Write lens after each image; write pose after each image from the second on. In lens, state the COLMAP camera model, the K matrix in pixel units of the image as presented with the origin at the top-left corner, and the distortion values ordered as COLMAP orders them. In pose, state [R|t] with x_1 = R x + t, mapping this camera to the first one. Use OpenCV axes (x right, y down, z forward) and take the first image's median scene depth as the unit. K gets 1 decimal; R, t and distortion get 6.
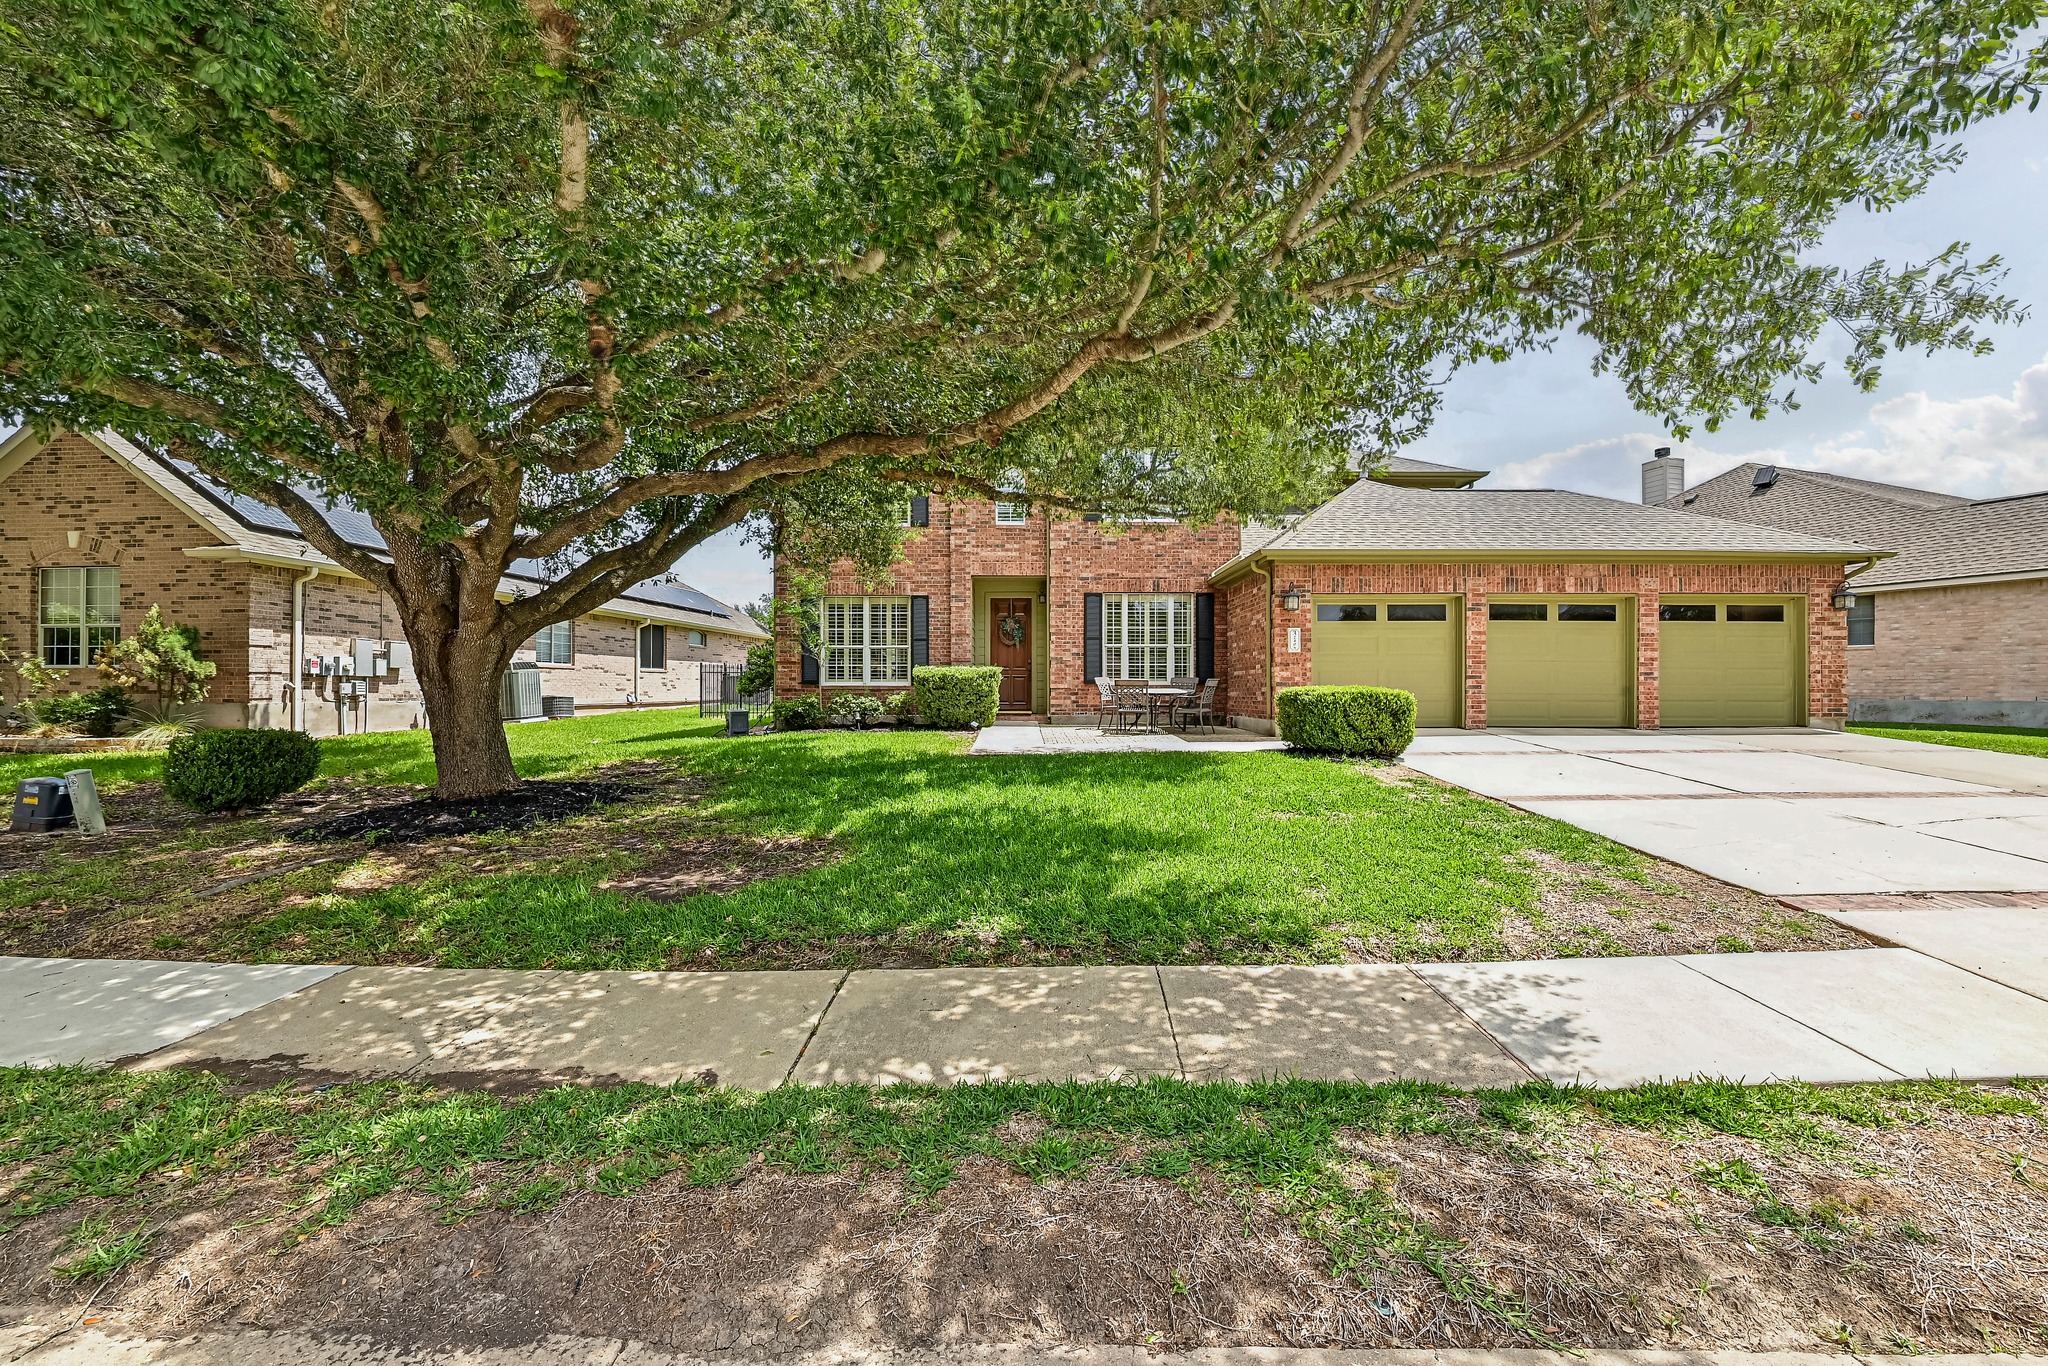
lens RADIAL K [[833.9, 0, 1020.2], [0, 833.9, 682.1], [0, 0, 1]] dist [-0.002715, -0.000194]
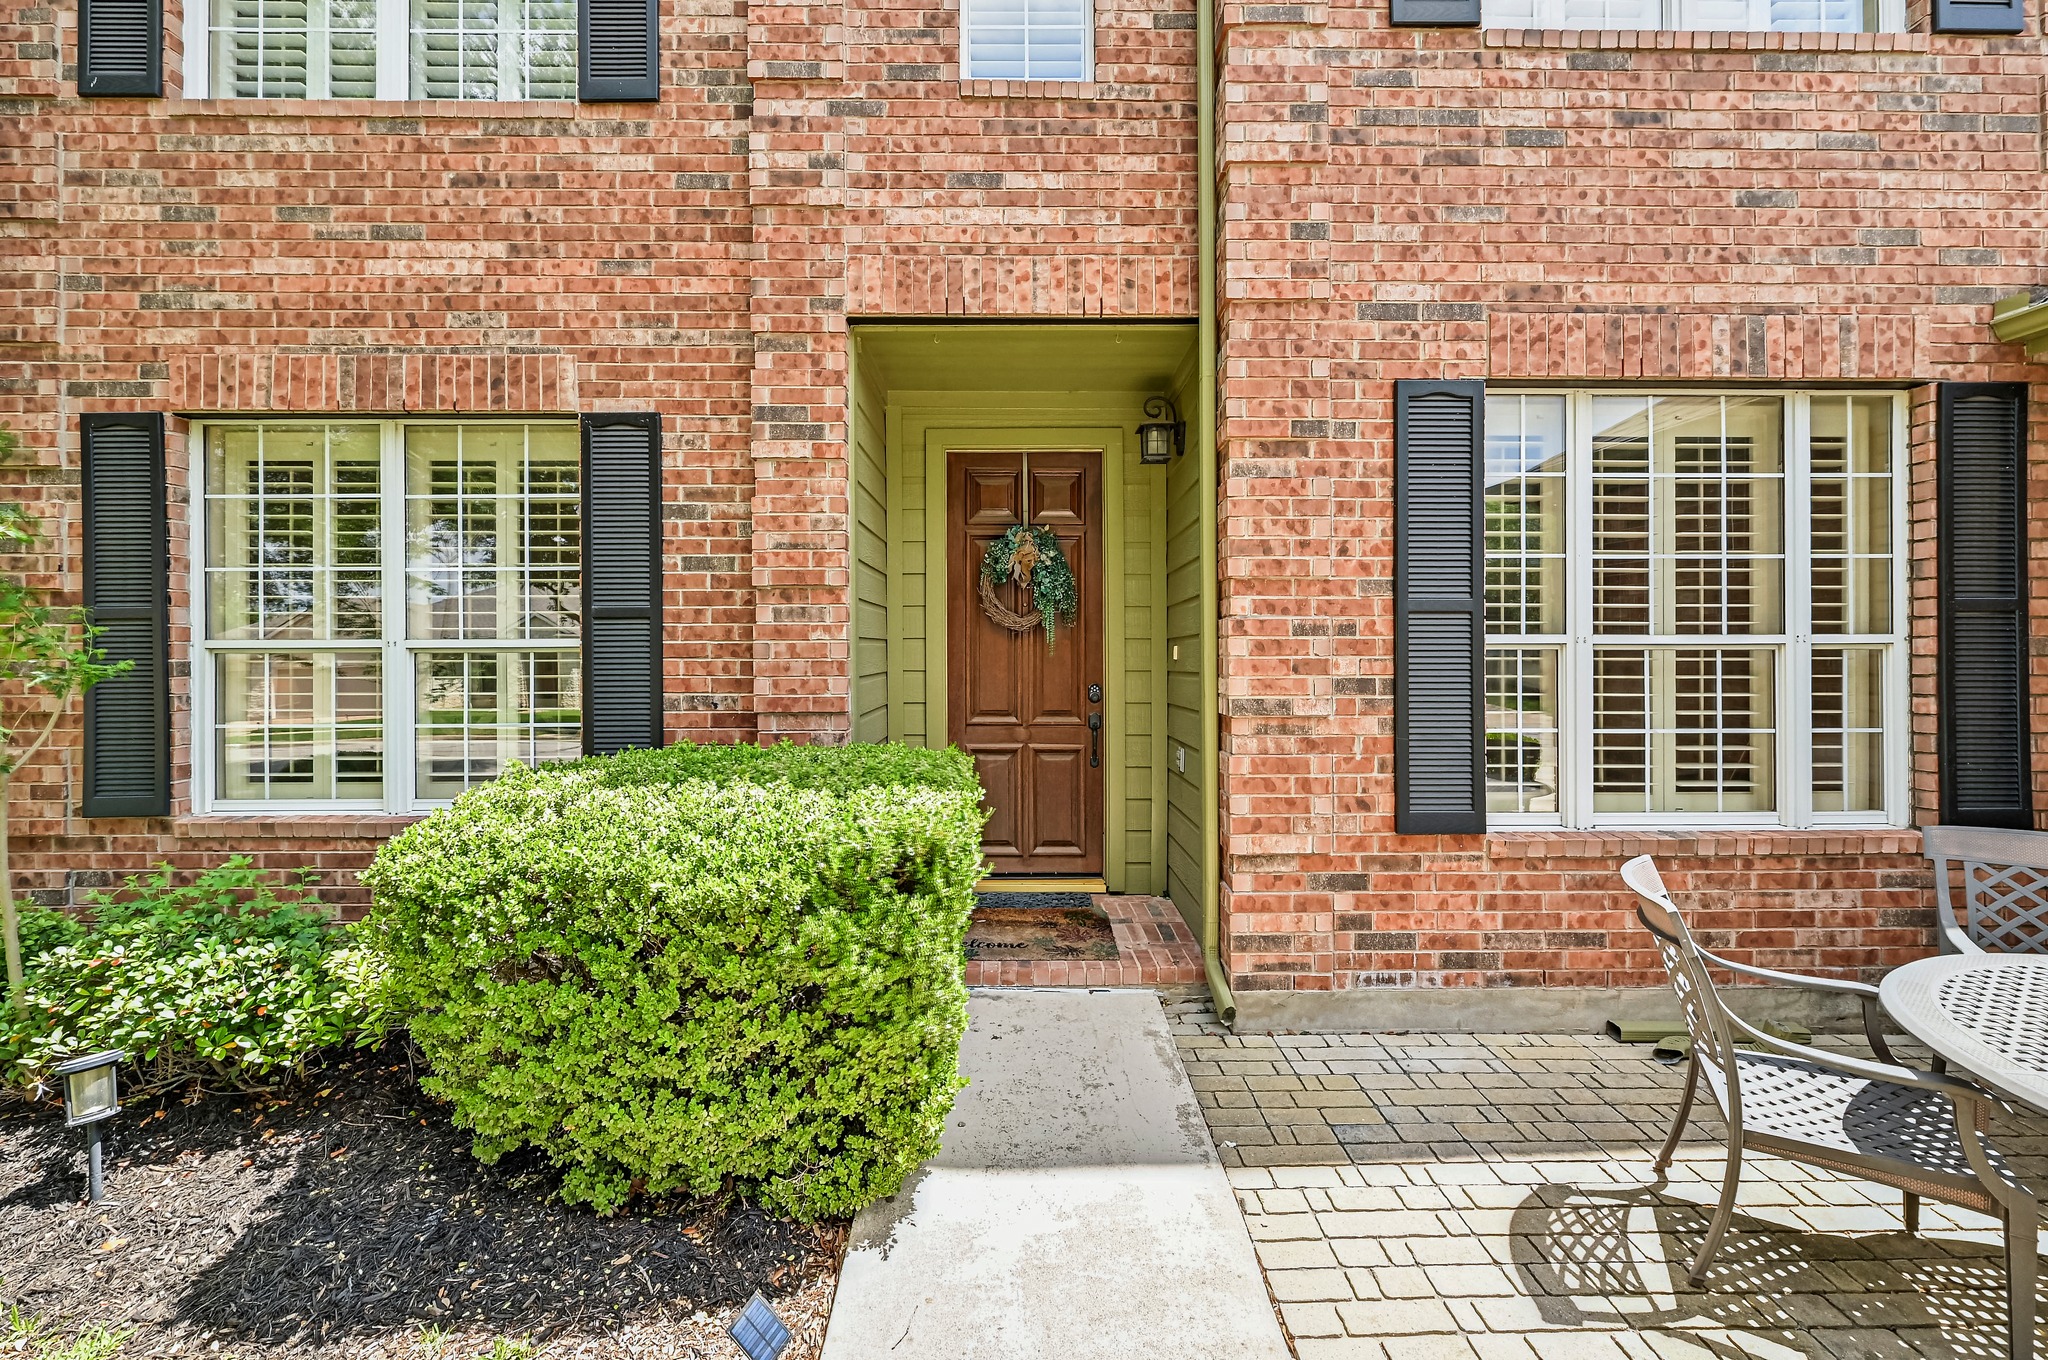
lens RADIAL K [[833.9, 0, 1025.9], [0, 833.9, 644.3], [0, 0, 1]] dist [-0.002715, -0.000194]
pose [[0.999942, -0.002144, 0.010538, -0.015051], [0.002100, 0.999989, 0.004193, -0.044405], [-0.010546, -0.004170, 0.999936, 0.798103]]
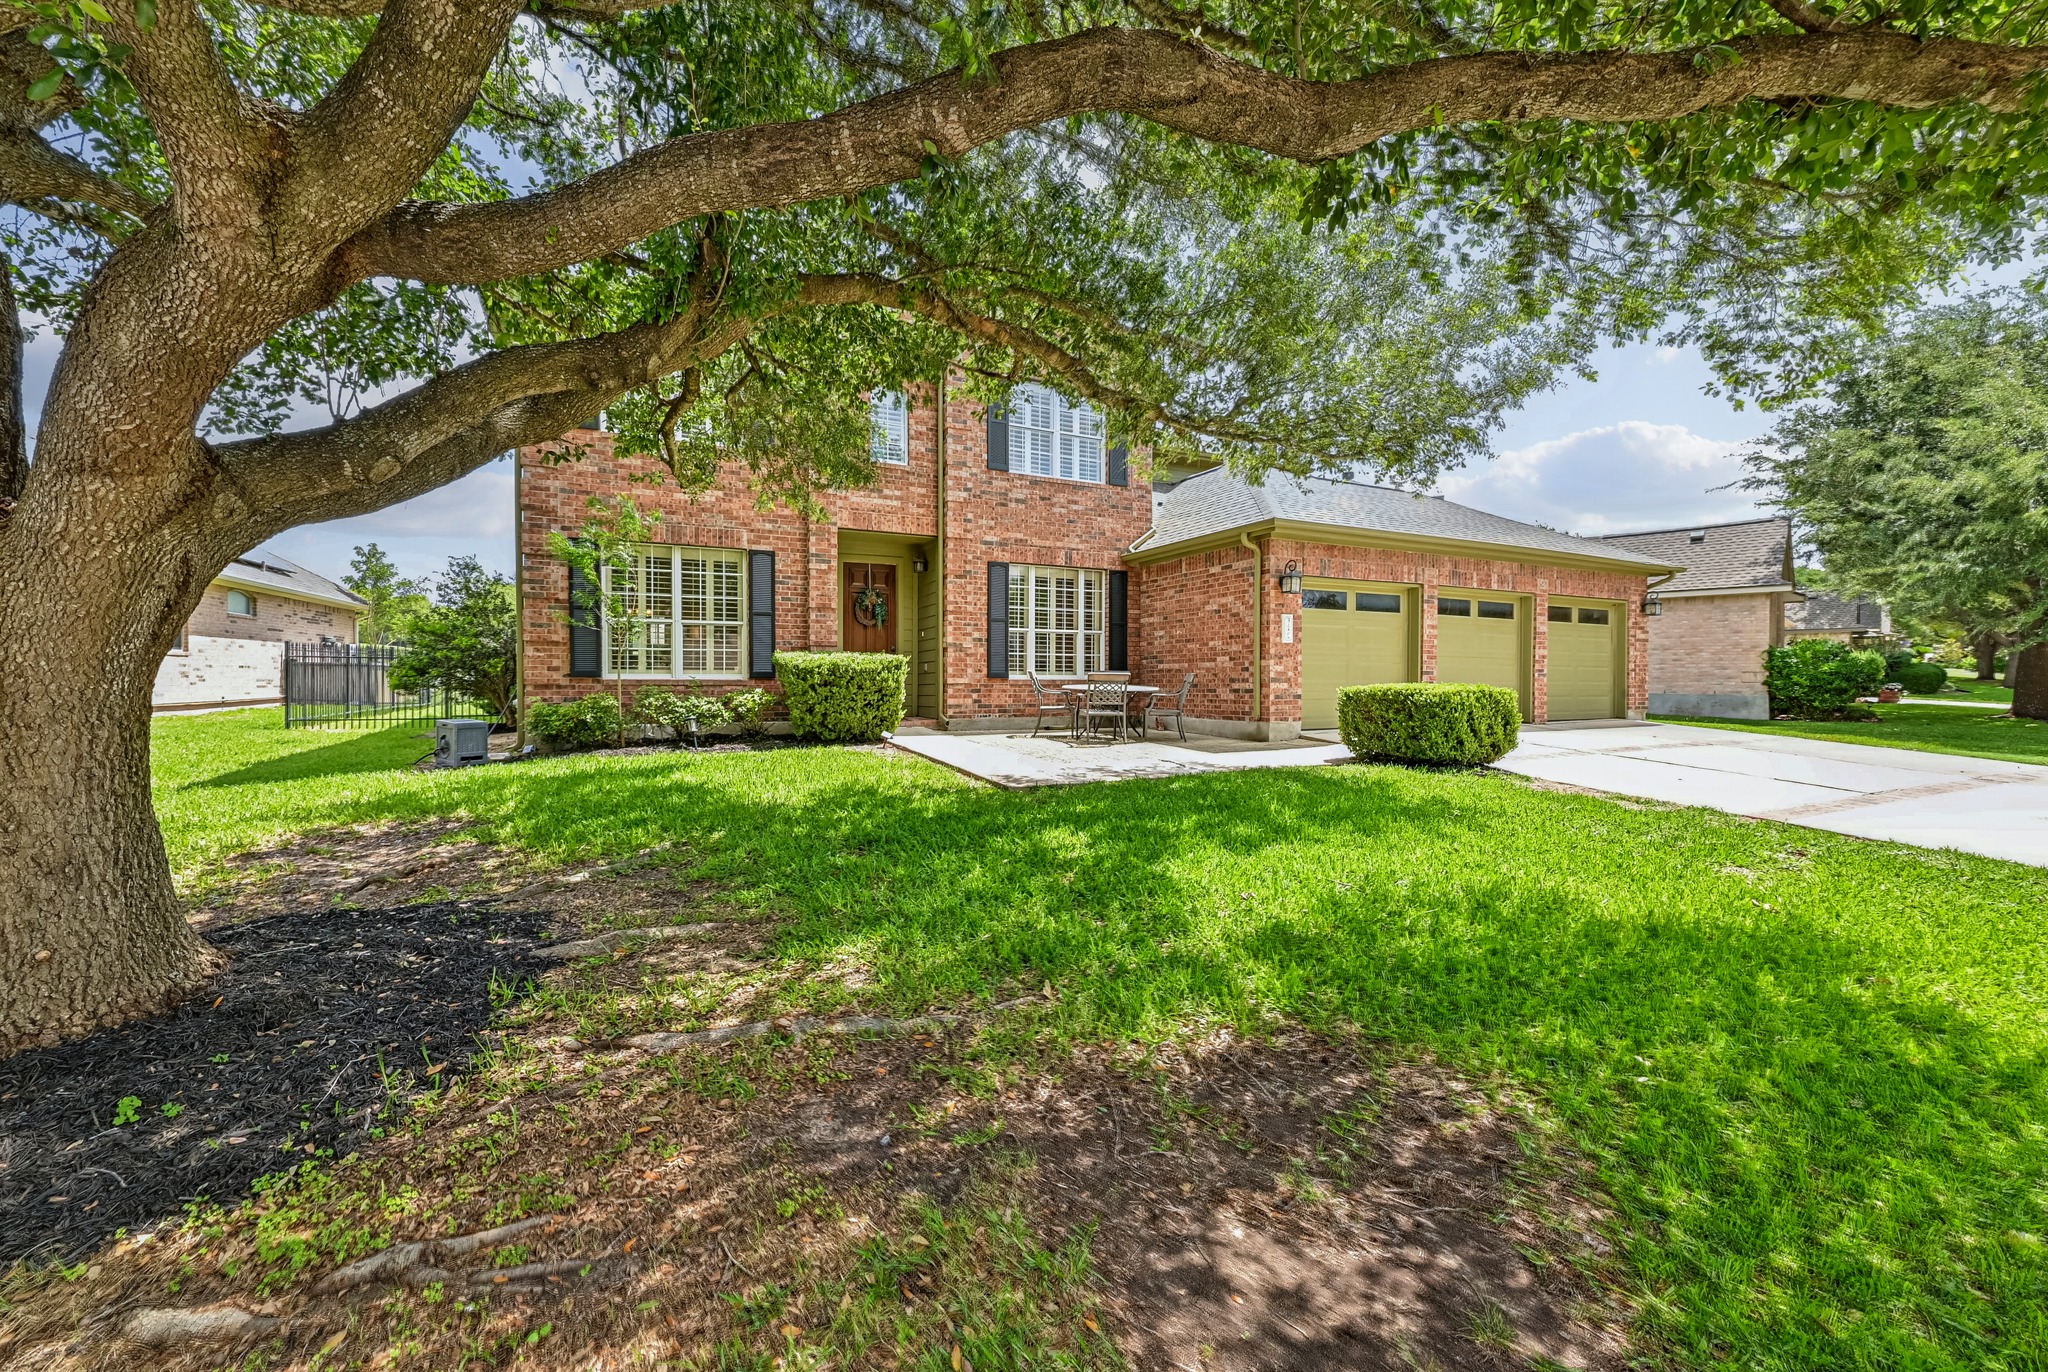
lens RADIAL K [[833.9, 0, 1020.5], [0, 833.9, 681.3], [0, 0, 1]] dist [-0.002715, -0.000194]
pose [[0.897443, 0.000912, 0.441130, -0.240046], [-0.005523, 0.999943, 0.009168, -0.001928], [-0.441096, -0.010664, 0.897397, 0.284614]]
